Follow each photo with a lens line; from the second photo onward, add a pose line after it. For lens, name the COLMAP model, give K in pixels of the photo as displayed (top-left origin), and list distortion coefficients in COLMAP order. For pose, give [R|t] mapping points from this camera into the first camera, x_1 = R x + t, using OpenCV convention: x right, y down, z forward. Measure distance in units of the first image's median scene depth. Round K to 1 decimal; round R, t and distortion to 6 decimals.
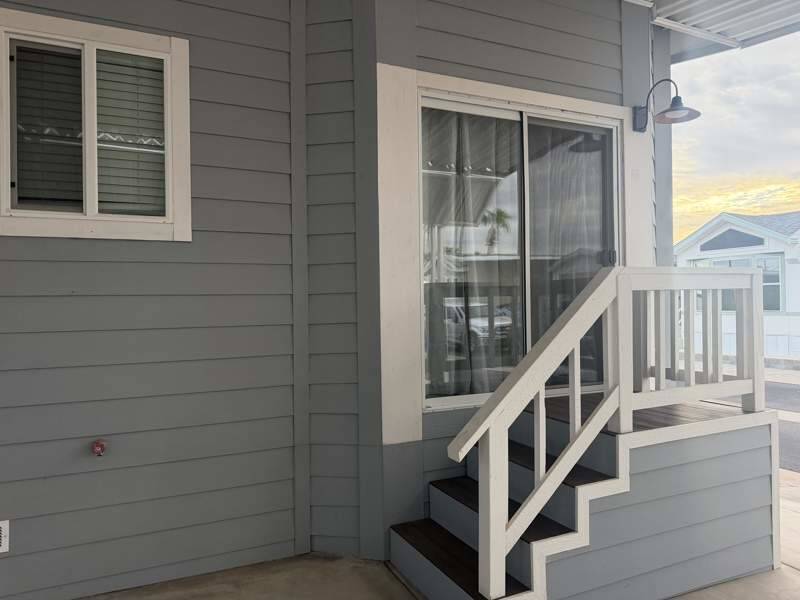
lens RADIAL K [[557.7, 0, 399.1], [0, 557.7, 297.1], [0, 0, 1]] dist [0.003869, -0.002847]
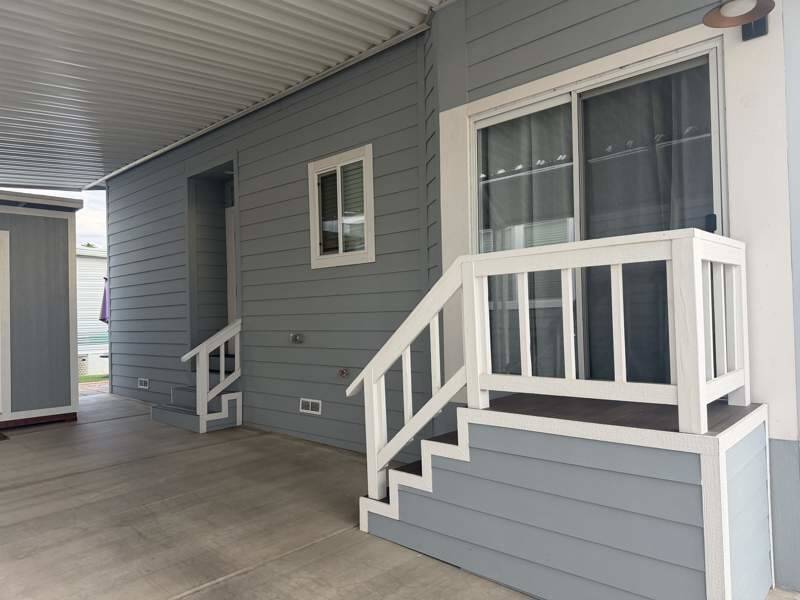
lens RADIAL K [[548.3, 0, 399.8], [0, 548.3, 307.5], [0, 0, 1]] dist [-0.005648, -0.003151]
pose [[0.382087, -0.009247, -0.924080, 1.218743], [0.028462, 0.999593, 0.001765, 0.040190], [0.923688, -0.026975, 0.382195, 0.436115]]
